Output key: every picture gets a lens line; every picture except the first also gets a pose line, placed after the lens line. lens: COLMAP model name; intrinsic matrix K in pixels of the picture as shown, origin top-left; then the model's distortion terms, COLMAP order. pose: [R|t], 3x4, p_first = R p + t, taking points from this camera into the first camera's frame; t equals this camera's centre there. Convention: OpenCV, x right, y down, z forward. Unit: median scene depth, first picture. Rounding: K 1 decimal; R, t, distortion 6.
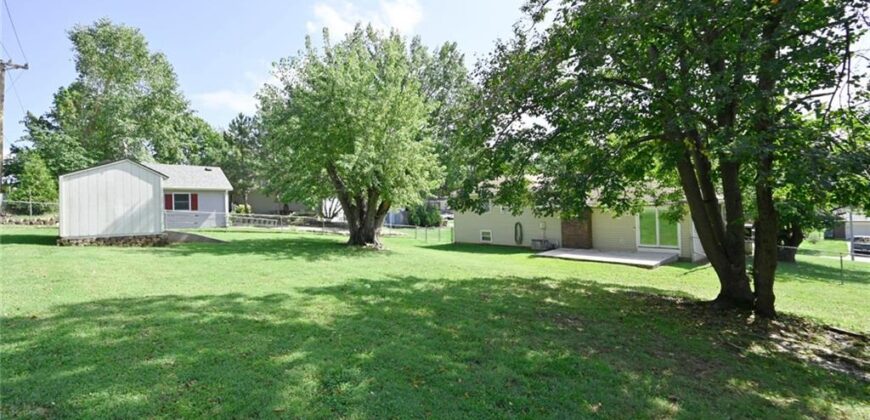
lens RADIAL K [[356.5, 0, 422.5], [0, 356.5, 212.7], [0, 0, 1]] dist [0.000682, 0.000157]
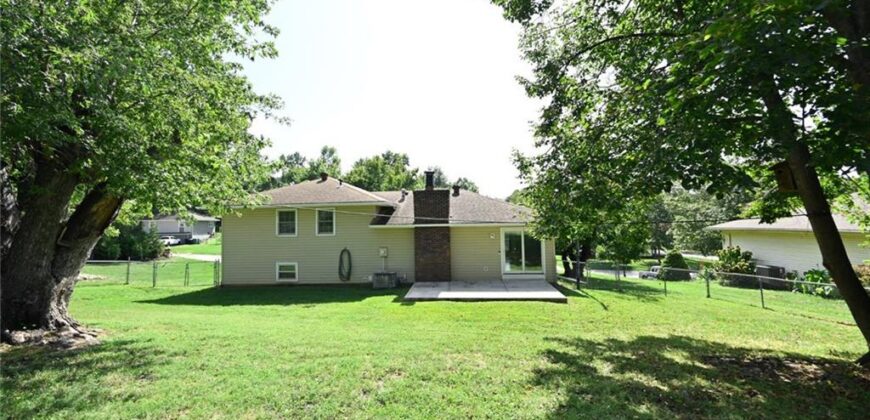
lens RADIAL K [[347.4, 0, 435.0], [0, 347.4, 210.0], [0, 0, 1]] dist [0.001212, 0.000130]
pose [[0.713044, 0.051958, 0.699191, -0.094044], [0.003707, 0.996957, -0.077866, 0.004893], [-0.701109, 0.058114, 0.710682, 0.438972]]
